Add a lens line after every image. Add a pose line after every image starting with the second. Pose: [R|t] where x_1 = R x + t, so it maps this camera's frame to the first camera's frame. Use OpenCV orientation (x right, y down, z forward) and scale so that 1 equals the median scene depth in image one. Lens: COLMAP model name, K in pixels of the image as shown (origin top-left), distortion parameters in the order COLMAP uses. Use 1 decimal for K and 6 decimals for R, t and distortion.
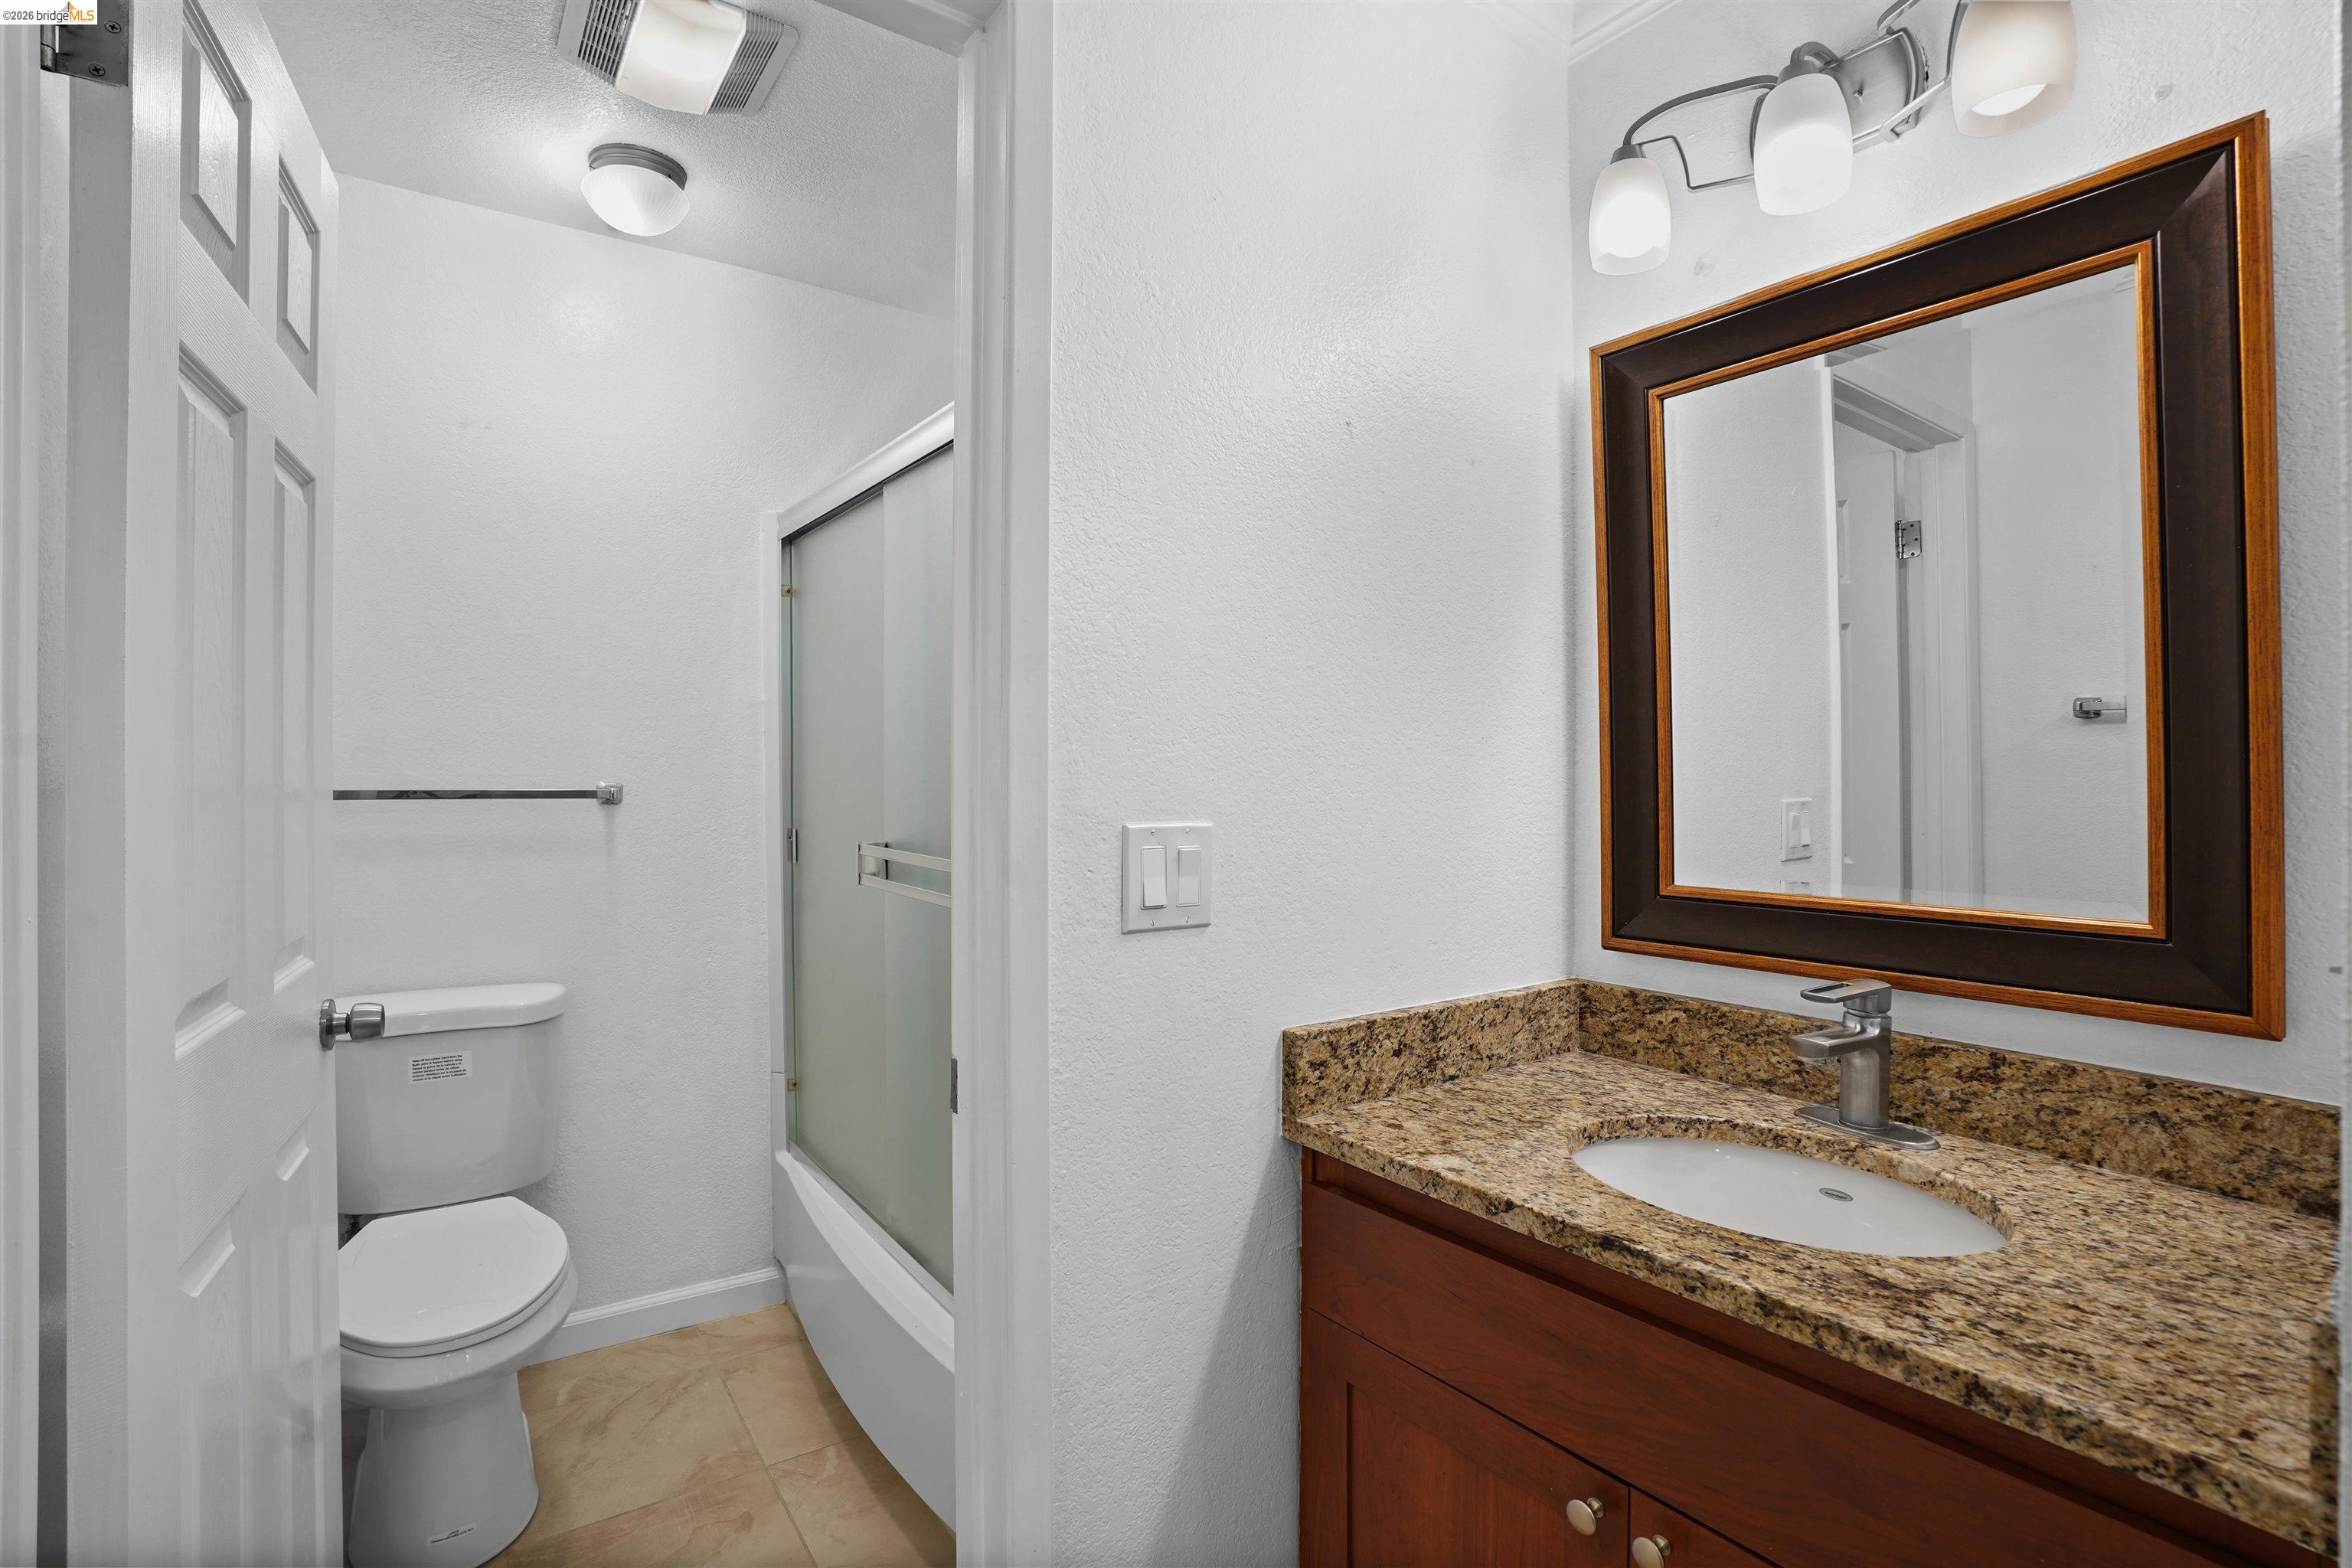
lens RADIAL K [[1096.4, 0, 1175.0], [0, 1096.4, 770.0], [0, 0, 1]] dist [-0.055933, 0.019840]
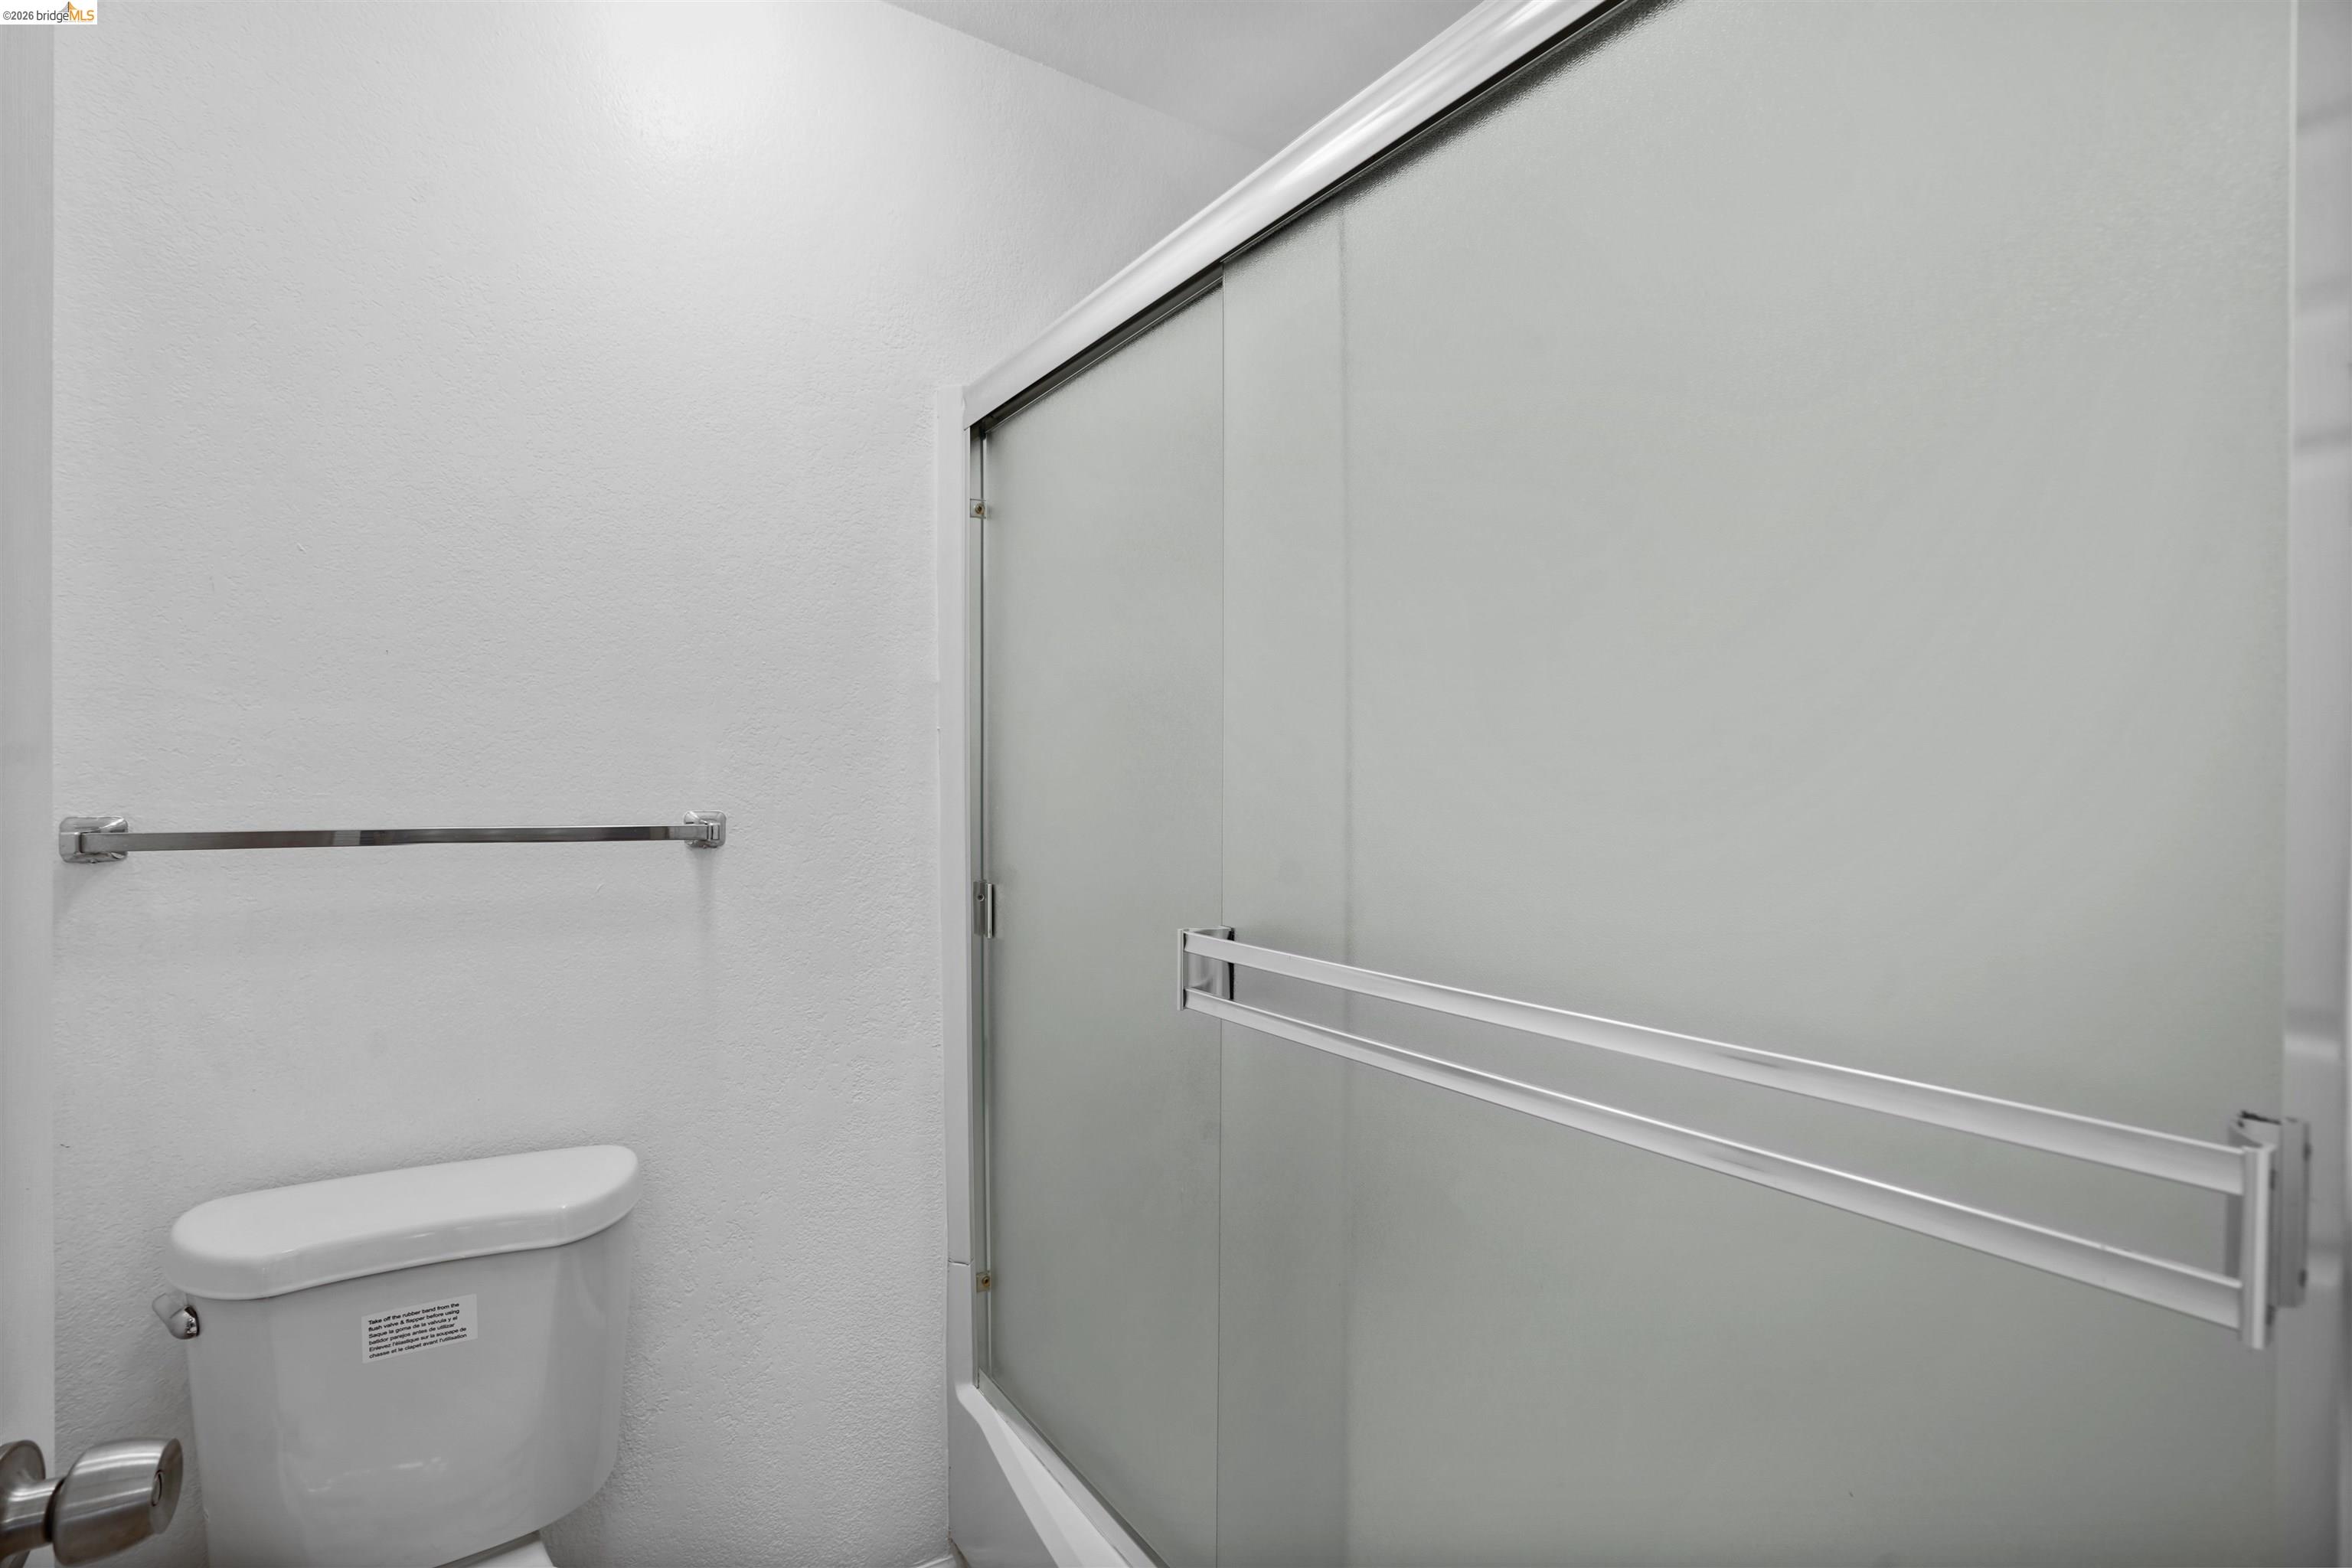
lens RADIAL K [[1096.4, 0, 1168.5], [0, 1096.4, 771.2], [0, 0, 1]] dist [-0.055933, 0.019840]
pose [[0.999060, -0.002304, -0.043295, -0.267256], [0.001989, 0.999971, -0.007327, -0.007612], [0.043311, 0.007234, 0.999035, 0.453210]]
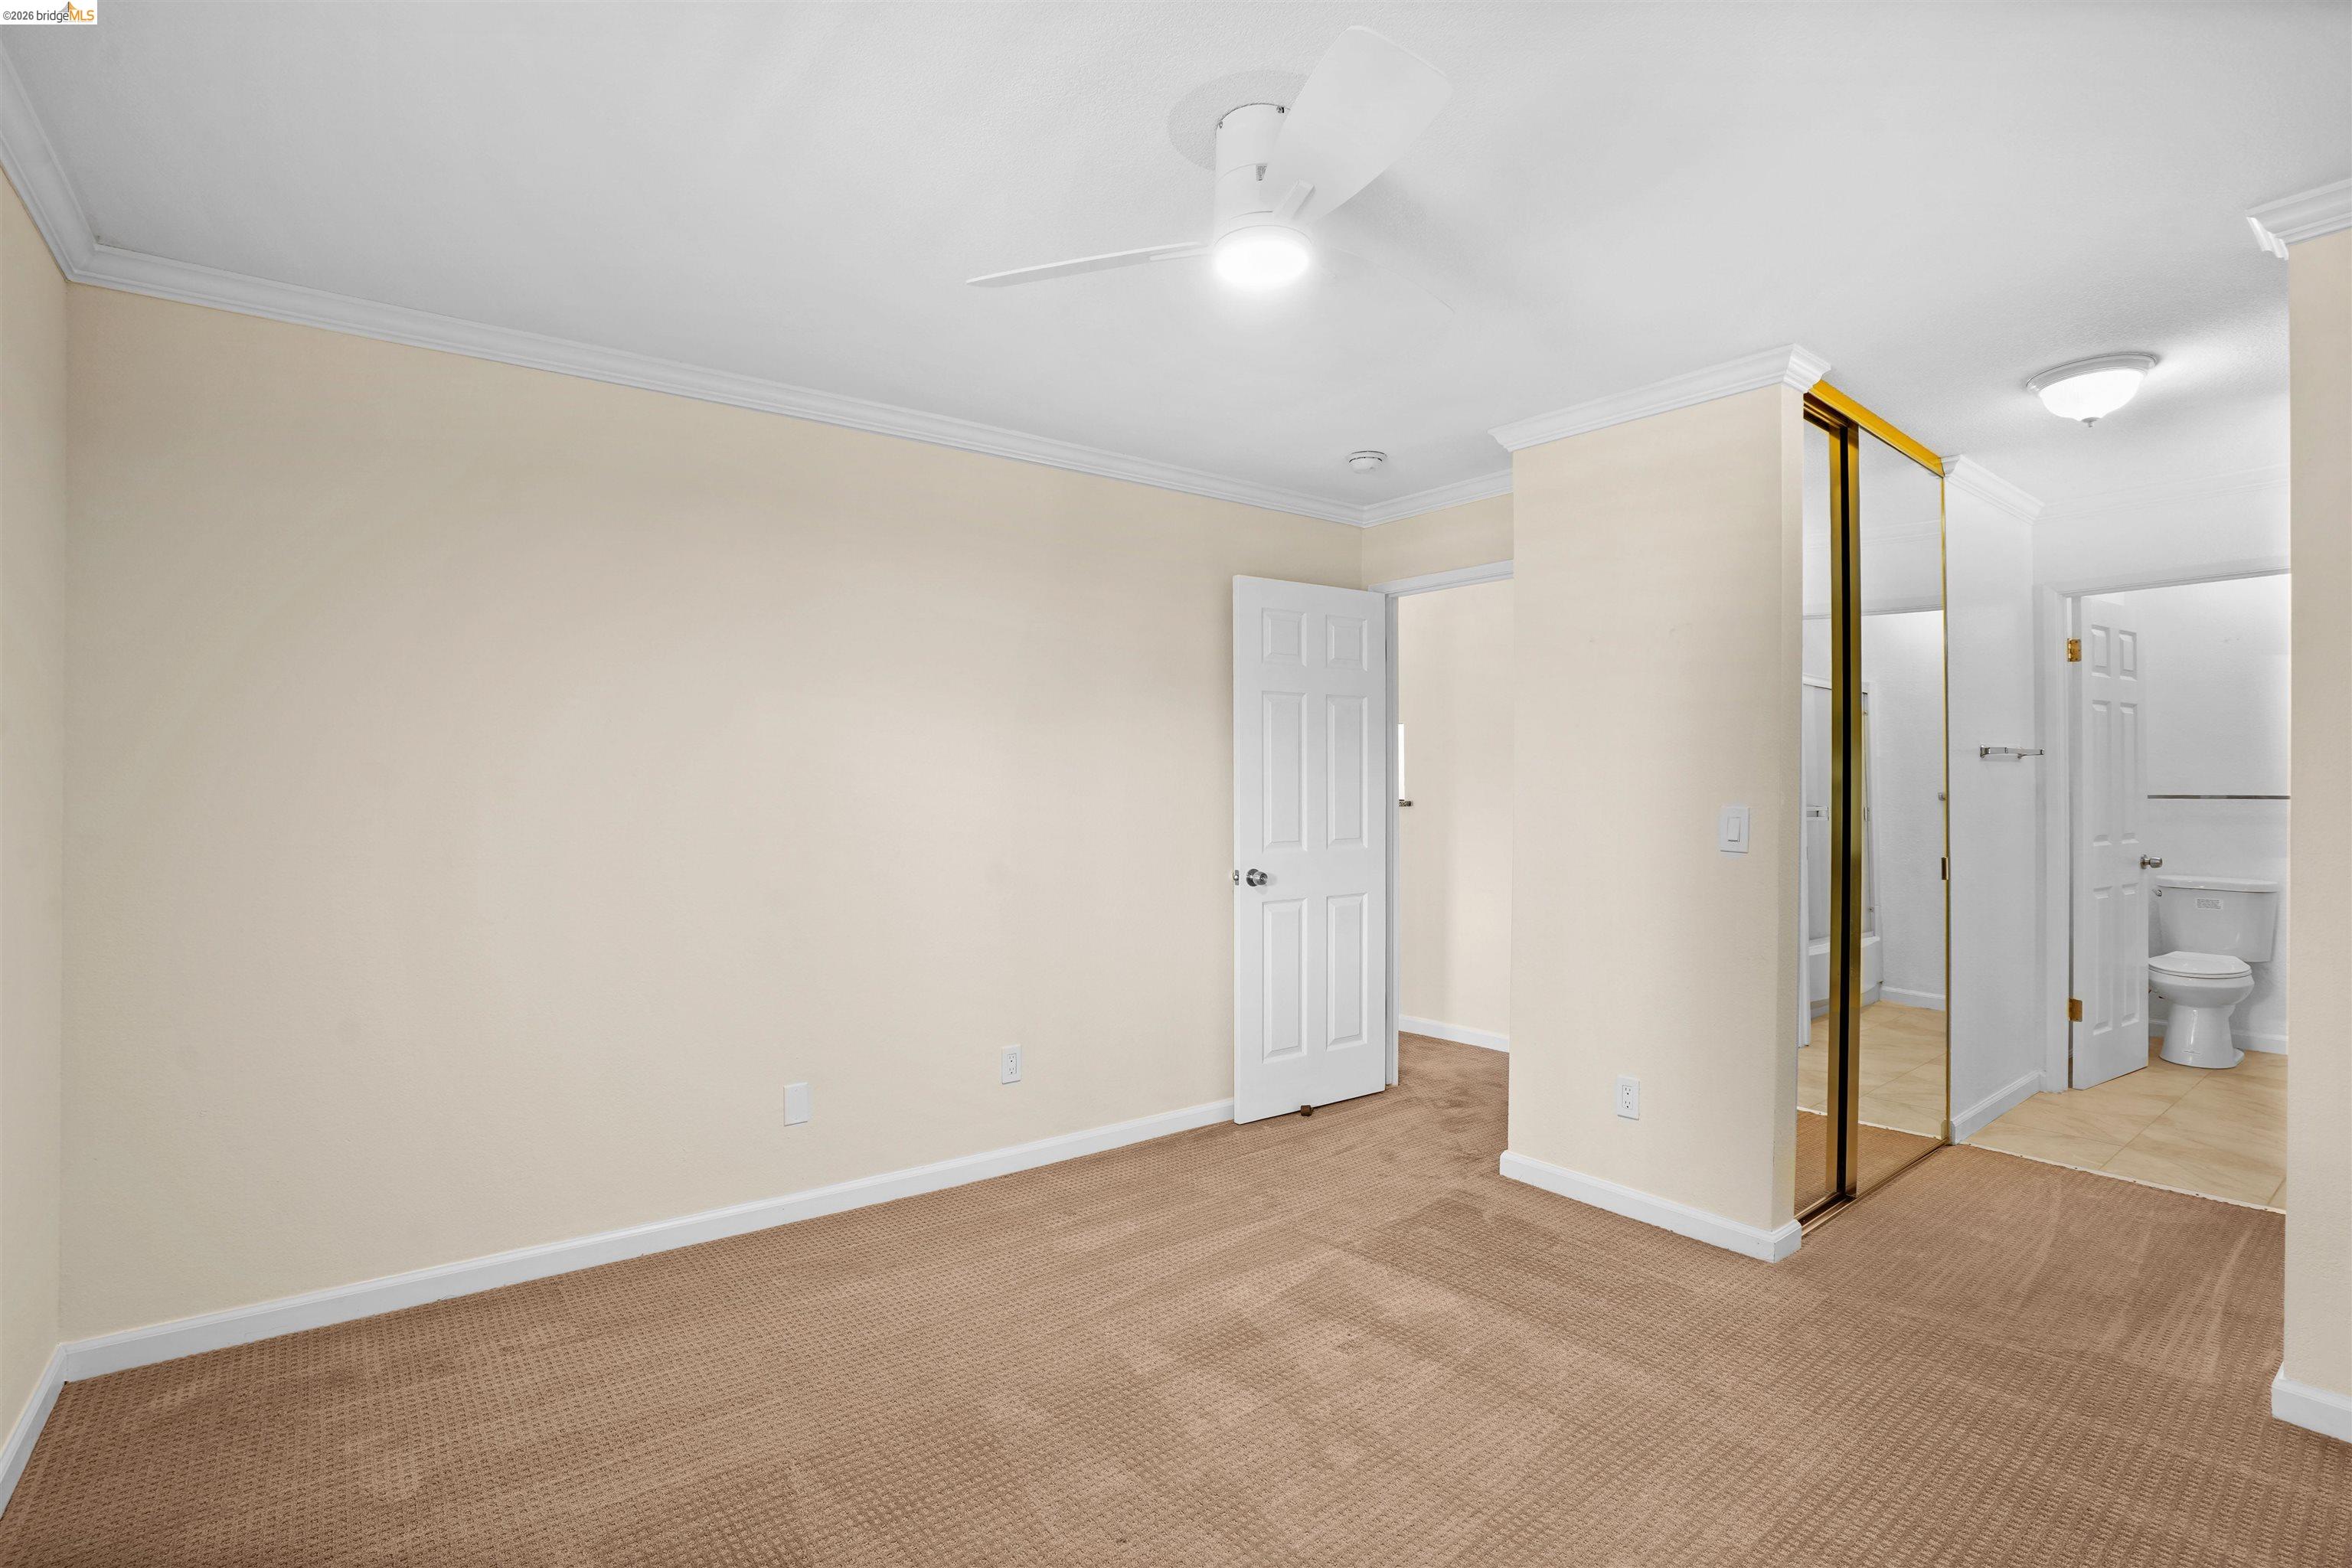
lens RADIAL K [[1096.4, 0, 1187.1], [0, 1096.4, 785.5], [0, 0, 1]] dist [-0.055933, 0.019840]
pose [[0.066004, 0.000931, -0.997819, 1.587850], [0.002523, 0.999996, 0.001100, -0.007229], [0.997816, -0.002590, 0.066001, -1.510610]]
